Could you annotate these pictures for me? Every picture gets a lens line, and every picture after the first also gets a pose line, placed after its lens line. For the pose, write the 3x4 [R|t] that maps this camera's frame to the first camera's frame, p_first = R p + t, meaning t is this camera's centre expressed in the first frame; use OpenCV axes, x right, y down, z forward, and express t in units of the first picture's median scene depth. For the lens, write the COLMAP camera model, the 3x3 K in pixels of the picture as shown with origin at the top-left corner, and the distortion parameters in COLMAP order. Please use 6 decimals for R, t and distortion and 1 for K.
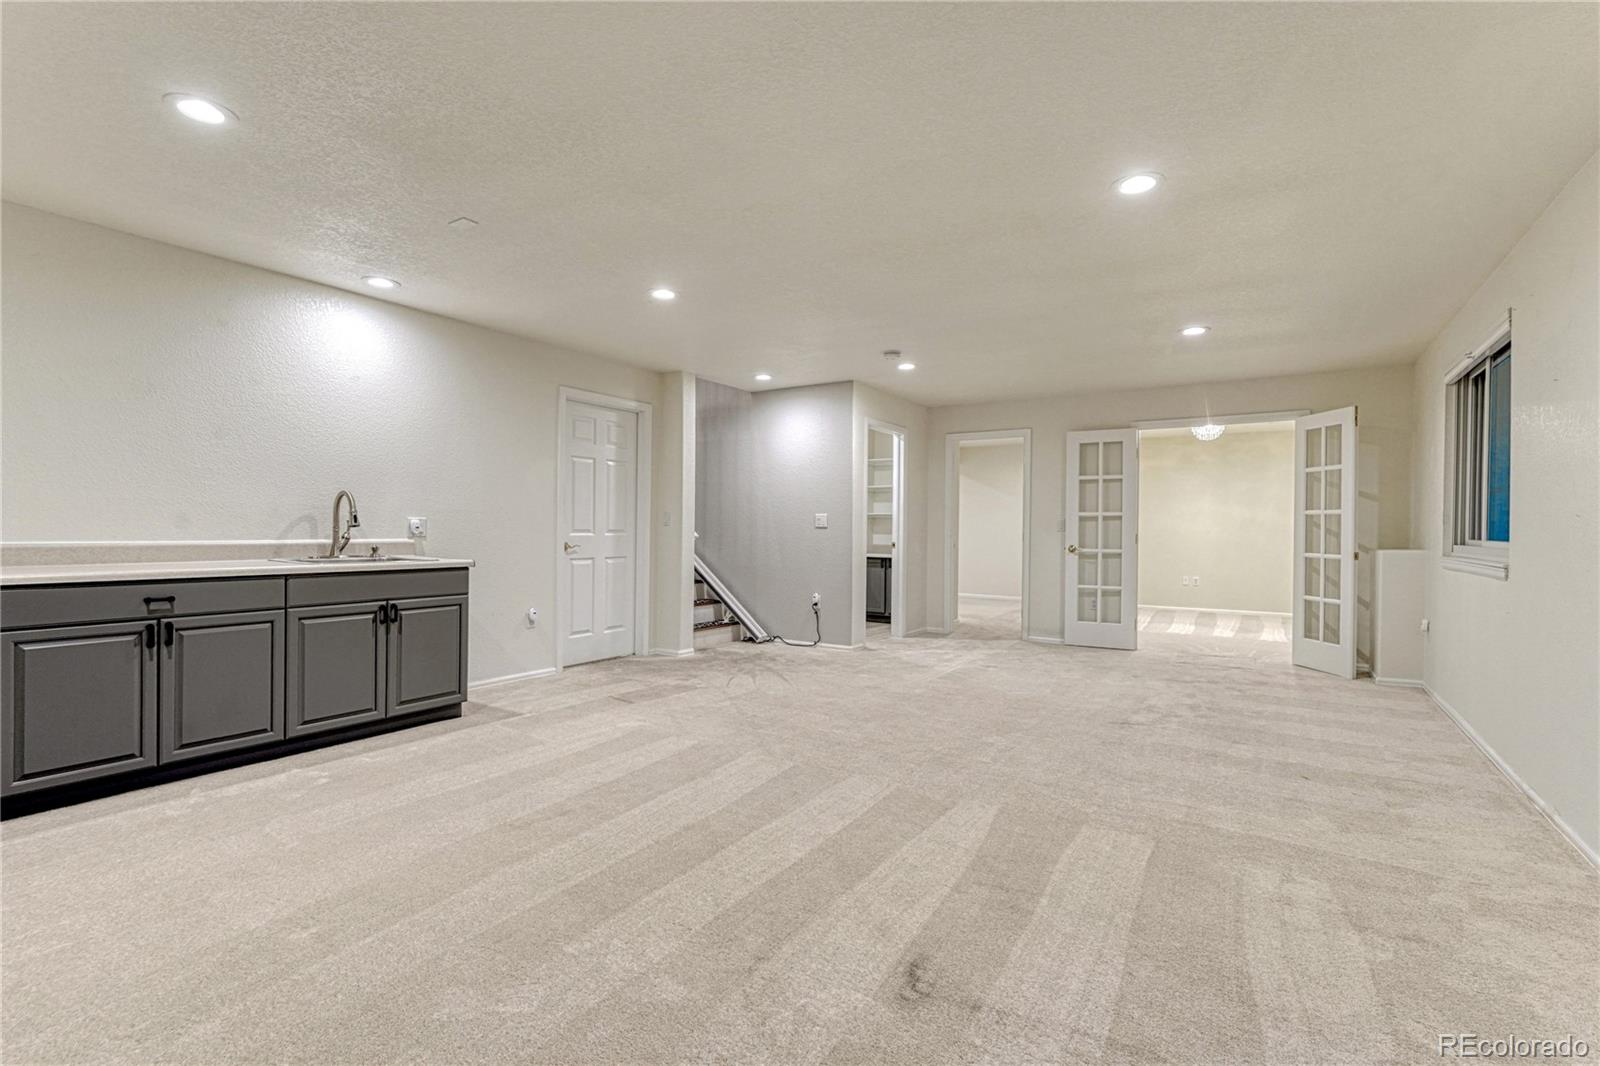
lens RADIAL K [[723.3, 0, 798.5], [0, 723.3, 526.0], [0, 0, 1]] dist [-0.003884, 0.000941]
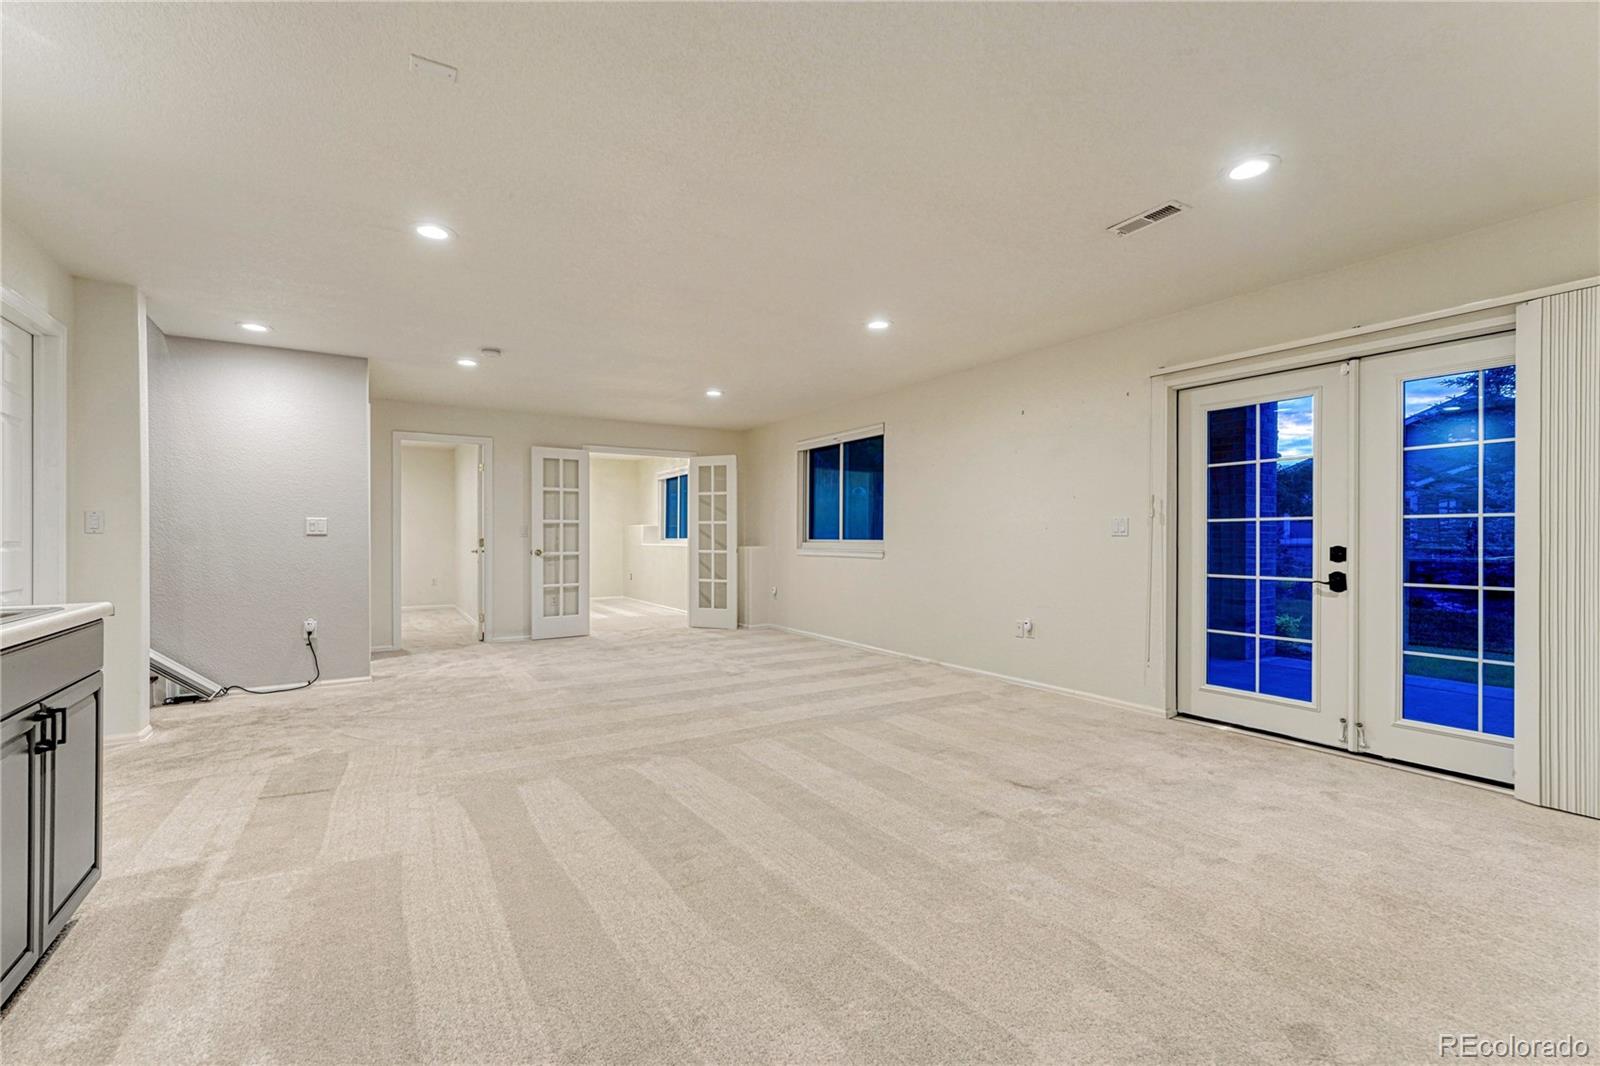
lens RADIAL K [[680.7, 0, 800.3], [0, 680.7, 535.1], [0, 0, 1]] dist [-0.007349, -0.000010]
pose [[0.415594, -0.007561, 0.909519, -0.424642], [-0.000296, 0.999964, 0.008448, -0.004179], [-0.909550, -0.003781, 0.415577, 0.213594]]
